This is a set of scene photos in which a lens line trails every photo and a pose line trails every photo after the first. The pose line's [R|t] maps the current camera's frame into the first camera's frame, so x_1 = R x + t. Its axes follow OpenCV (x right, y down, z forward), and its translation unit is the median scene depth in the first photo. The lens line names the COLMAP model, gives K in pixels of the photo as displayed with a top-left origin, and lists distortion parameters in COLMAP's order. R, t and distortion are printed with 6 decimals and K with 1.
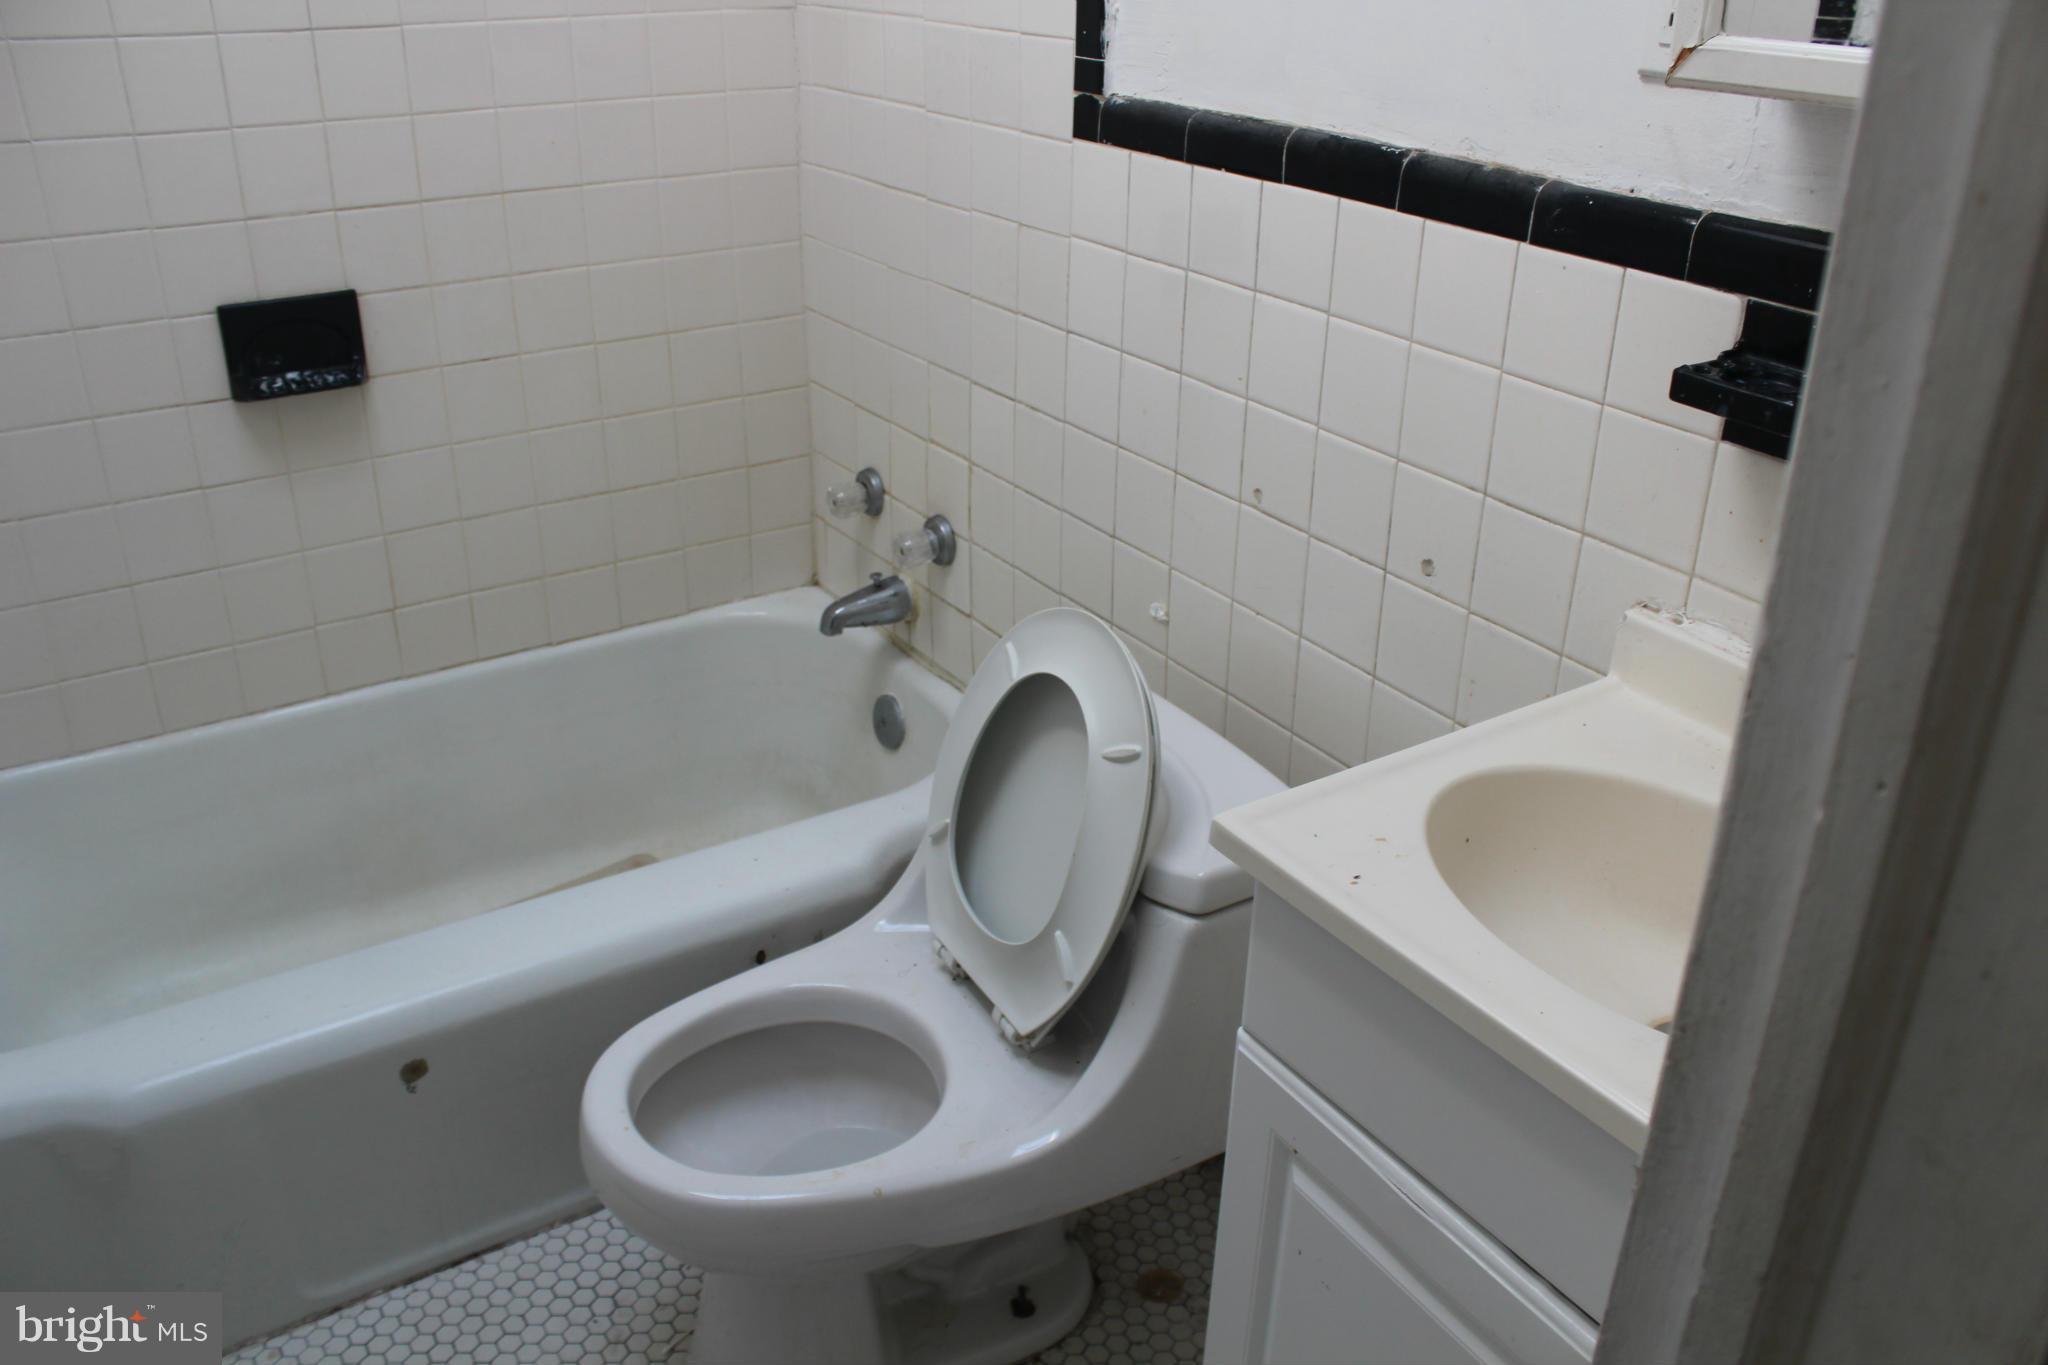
lens RADIAL K [[1694.3, 0, 1051.2], [0, 1694.3, 674.4], [0, 0, 1]] dist [-0.178328, 0.164615]
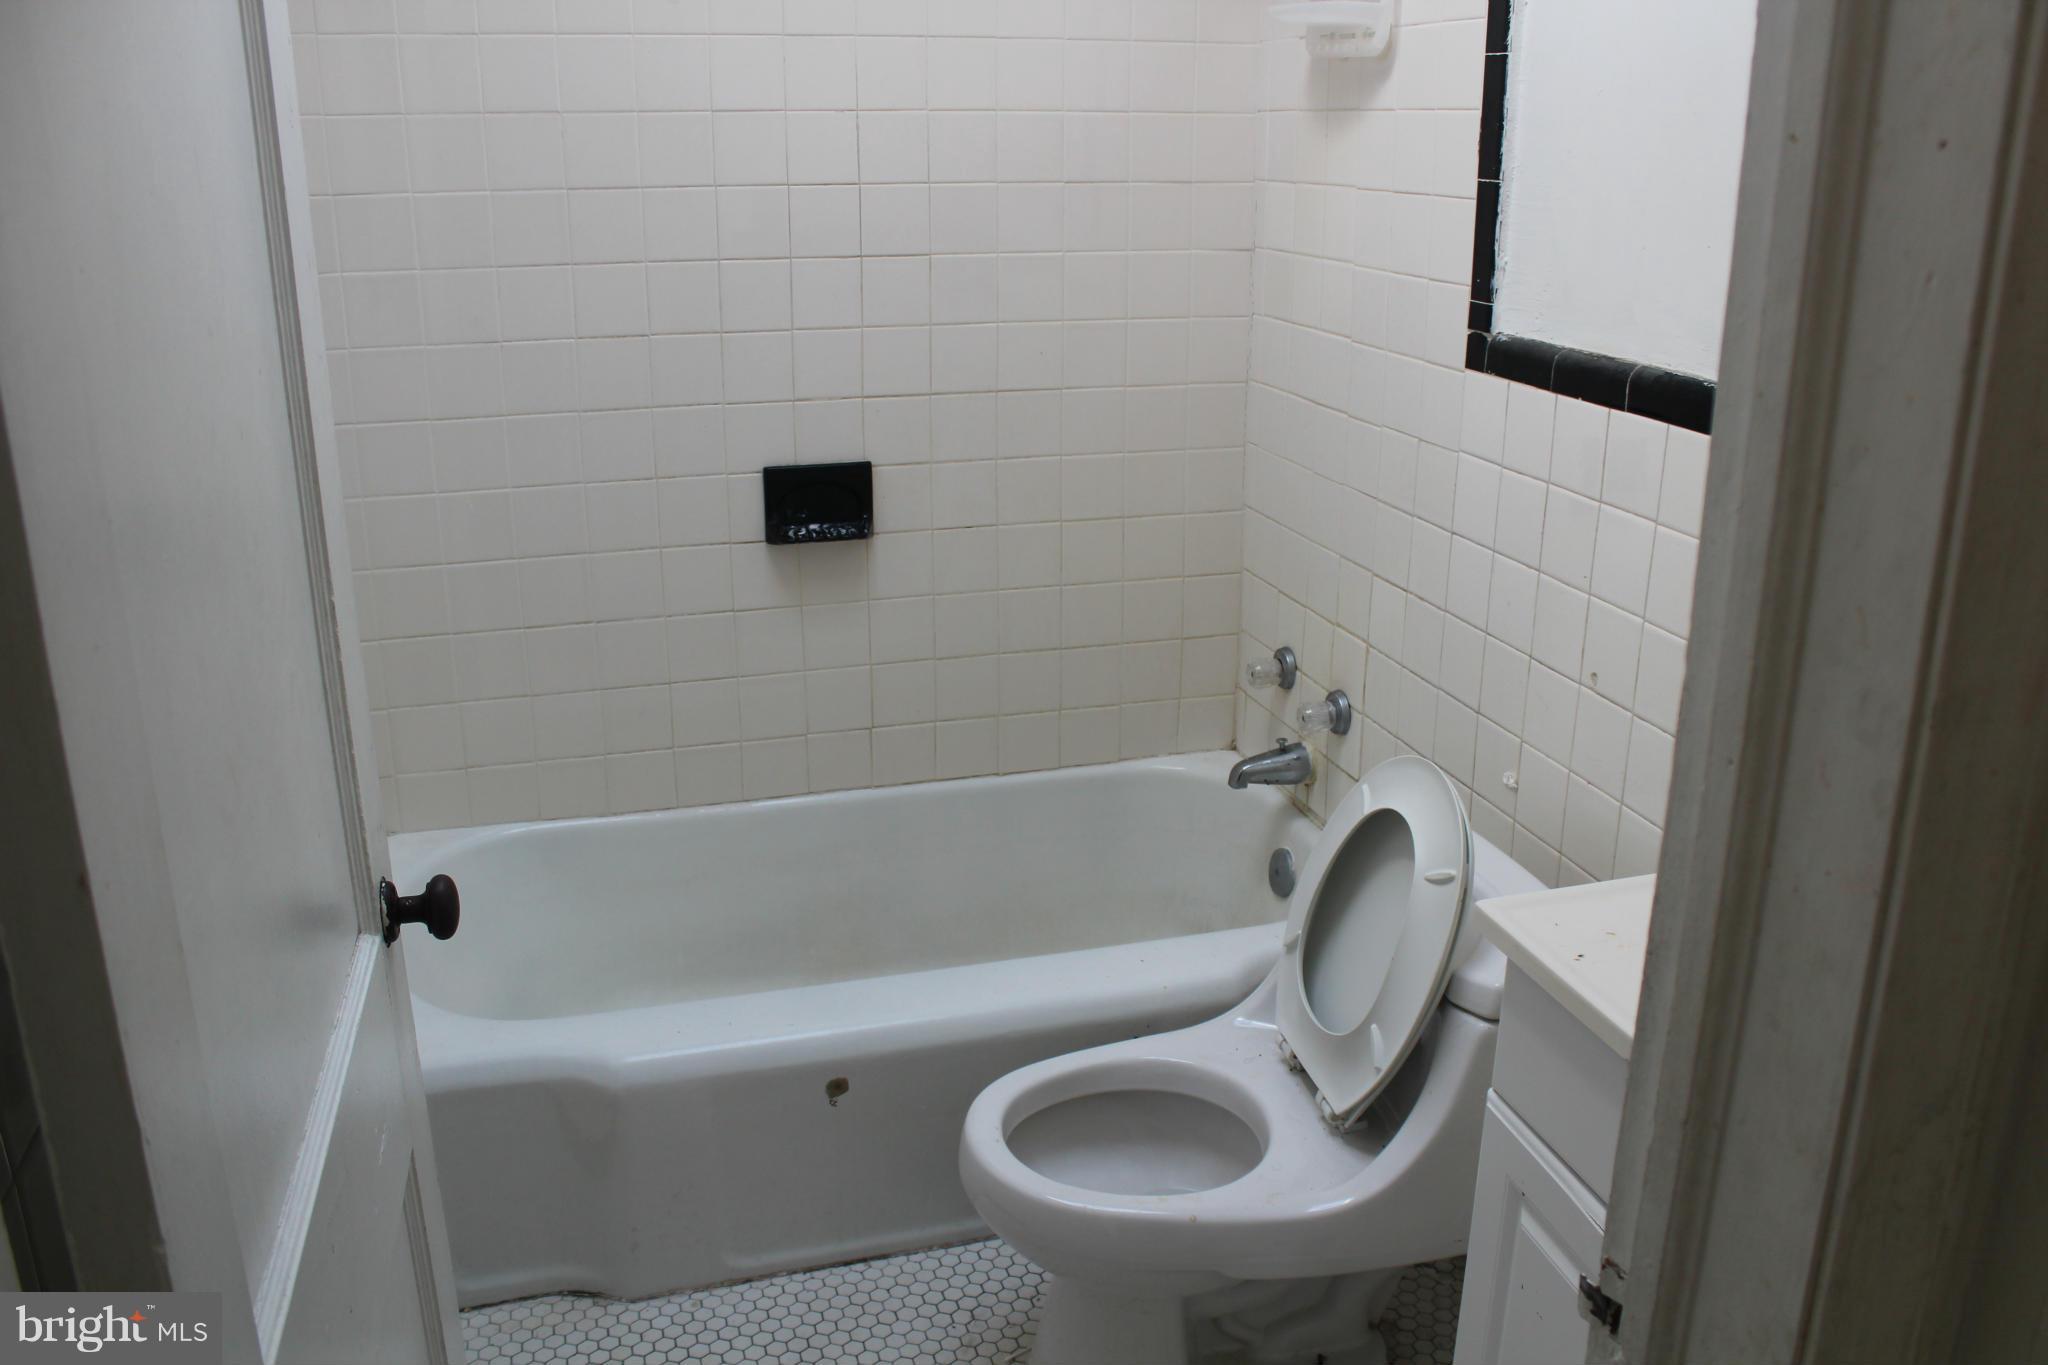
lens RADIAL K [[1694.3, 0, 1051.2], [0, 1694.3, 674.4], [0, 0, 1]] dist [-0.178328, 0.164615]
pose [[0.957933, 0.079229, -0.275840, 0.076190], [-0.114256, 0.986969, -0.113300, 0.058465], [0.263269, 0.140050, 0.954503, -0.171603]]
